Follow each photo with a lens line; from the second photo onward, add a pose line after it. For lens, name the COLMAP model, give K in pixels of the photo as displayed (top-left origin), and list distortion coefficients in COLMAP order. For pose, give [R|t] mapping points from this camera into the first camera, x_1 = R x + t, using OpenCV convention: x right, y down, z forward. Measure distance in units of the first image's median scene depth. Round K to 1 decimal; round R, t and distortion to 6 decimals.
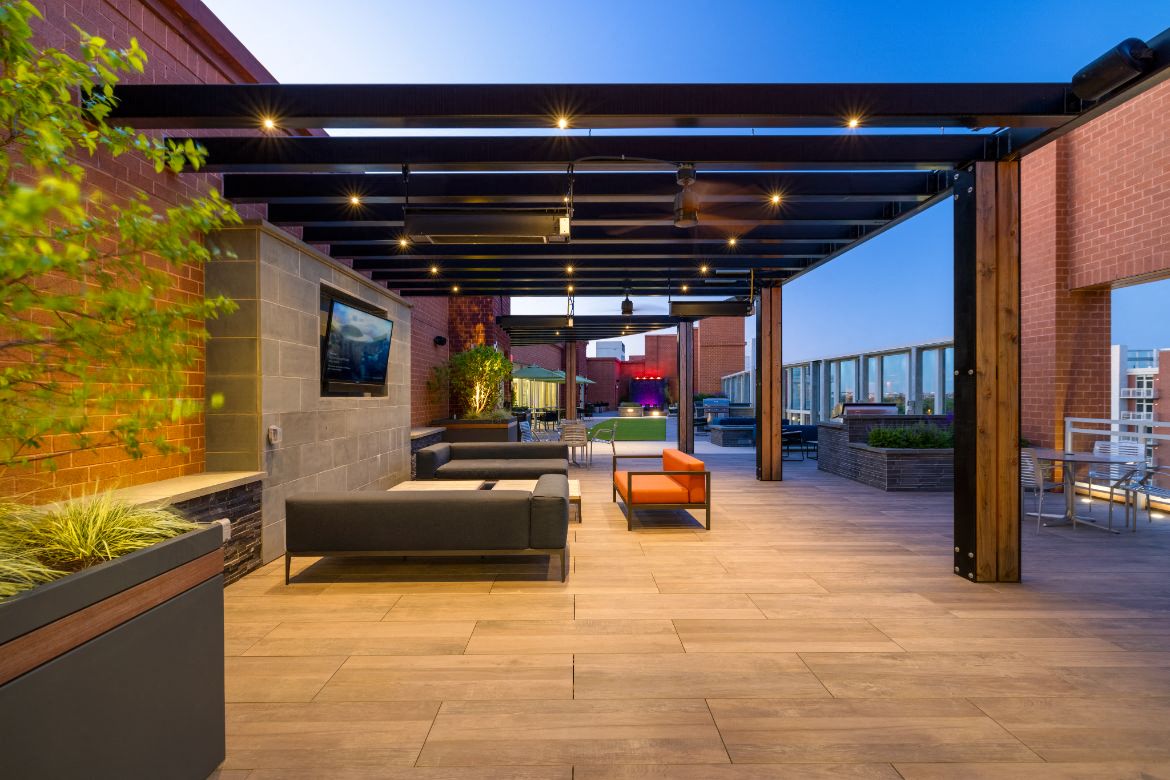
lens RADIAL K [[492.1, 0, 583.1], [0, 492.1, 393.8], [0, 0, 1]] dist [0.000429, 0.000029]
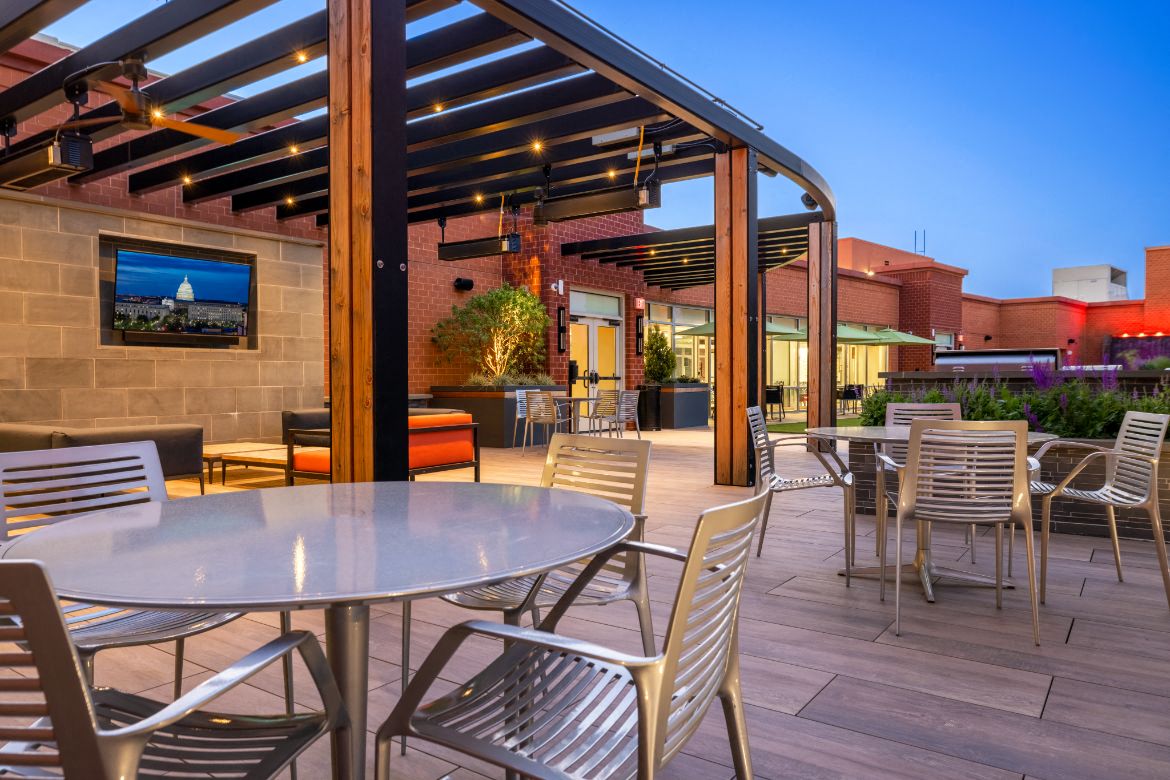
lens RADIAL K [[795.0, 0, 584.9], [0, 795.0, 387.3], [0, 0, 1]] dist [-0.007537, -0.000886]
pose [[0.811812, 0.007794, -0.583867, 1.116704], [0.001683, 0.999876, 0.015687, 0.063025], [0.583917, -0.013717, 0.811698, 0.214007]]
